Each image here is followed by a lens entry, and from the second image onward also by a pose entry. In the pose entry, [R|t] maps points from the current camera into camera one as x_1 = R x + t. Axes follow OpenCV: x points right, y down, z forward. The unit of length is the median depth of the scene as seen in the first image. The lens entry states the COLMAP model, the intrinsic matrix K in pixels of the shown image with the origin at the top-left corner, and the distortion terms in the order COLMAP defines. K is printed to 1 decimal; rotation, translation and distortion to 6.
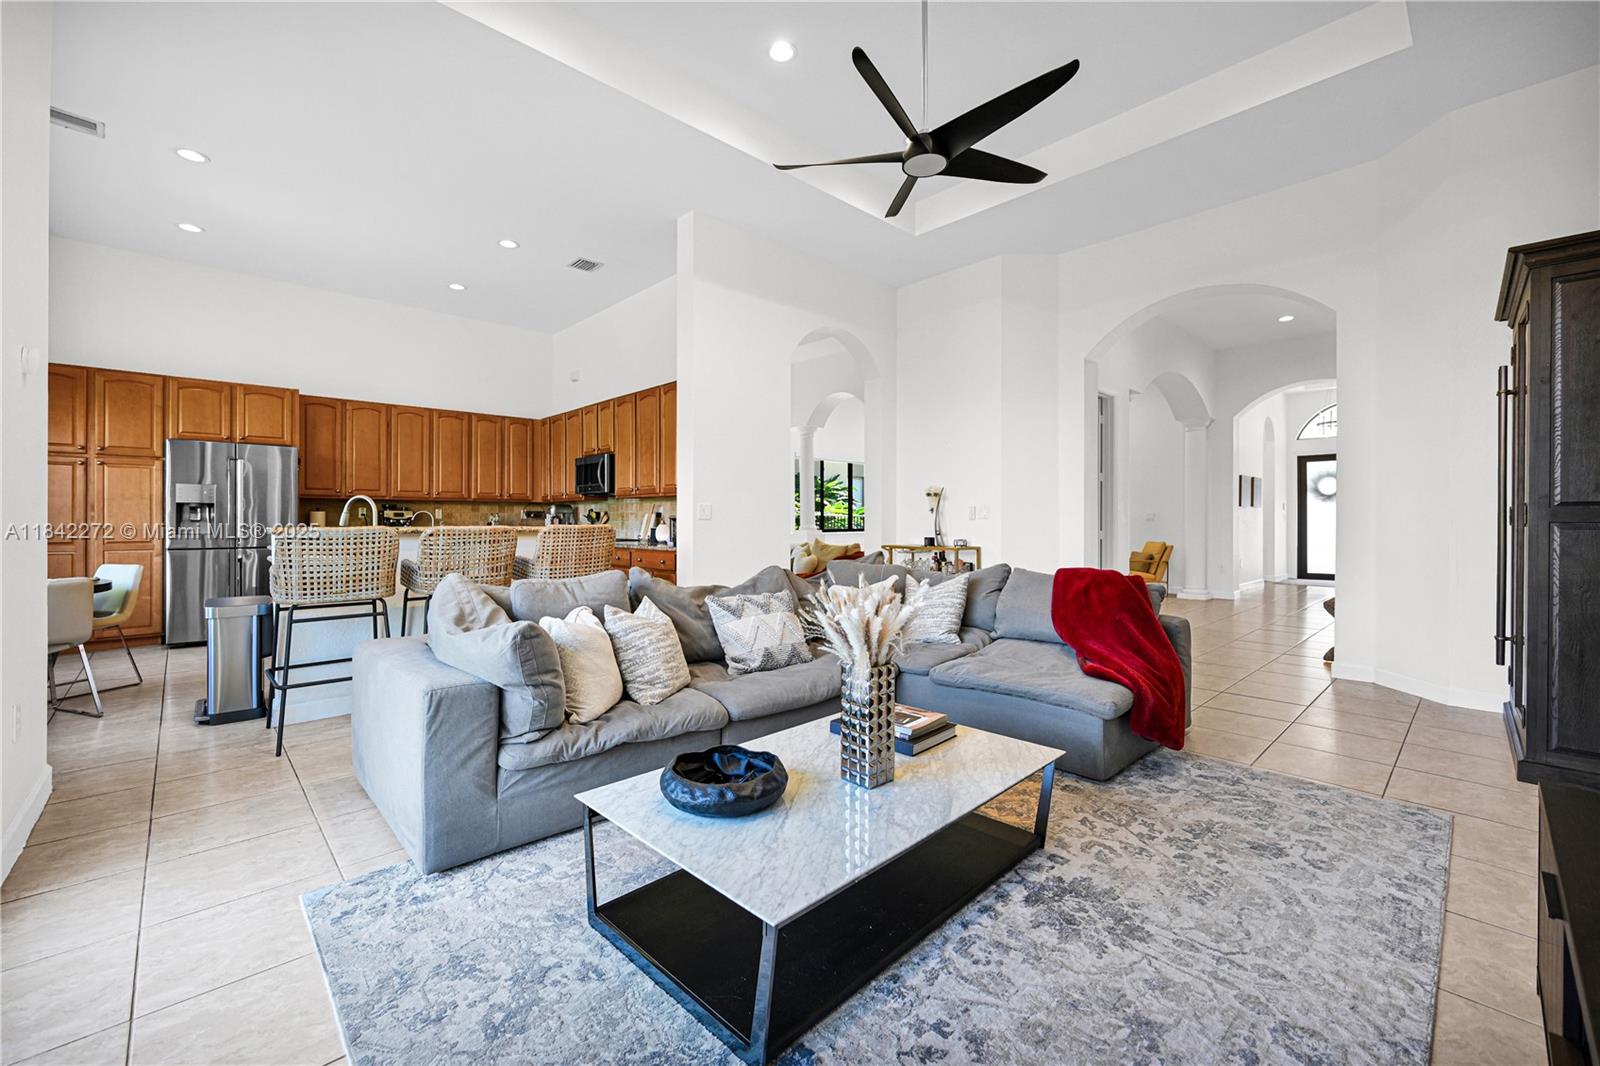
lens RADIAL K [[650.6, 0, 799.6], [0, 650.6, 523.1], [0, 0, 1]] dist [0.000412, 0.000068]
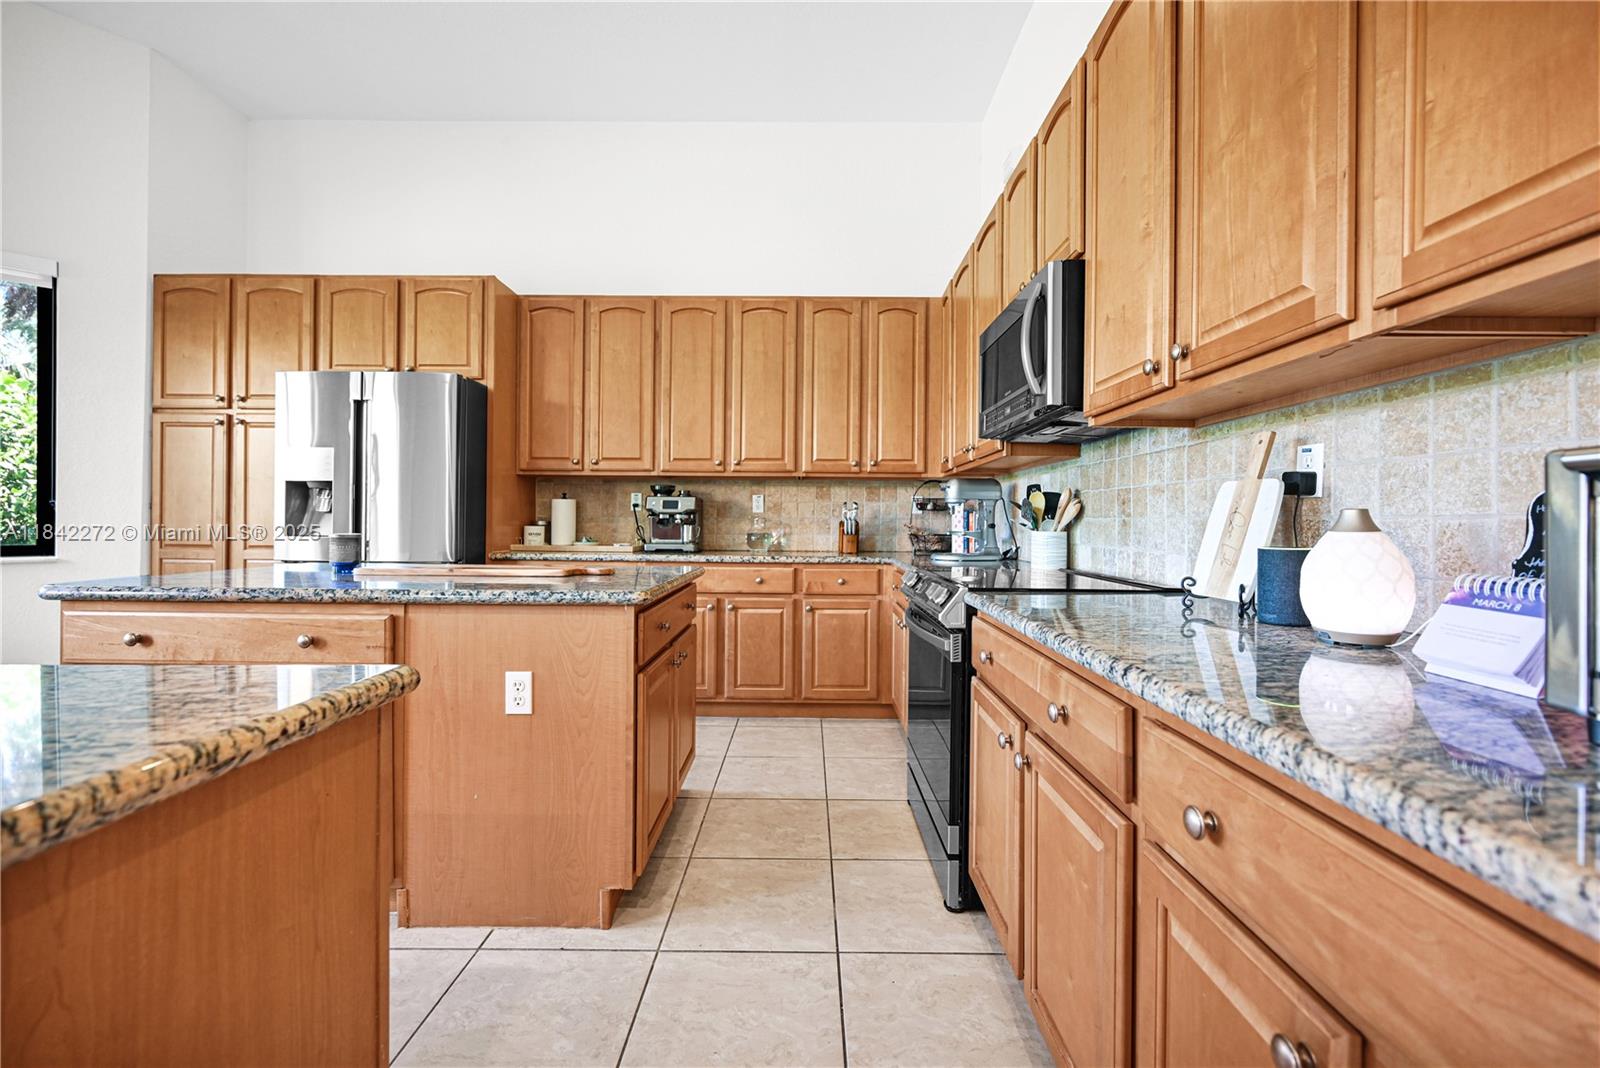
lens RADIAL K [[650.6, 0, 798.9], [0, 650.6, 523.5], [0, 0, 1]] dist [0.000412, 0.000068]
pose [[0.719559, 0.007167, -0.694394, -0.171658], [-0.010679, 0.999943, -0.000745, 0.001758], [0.694349, 0.007951, 0.719594, 0.679073]]
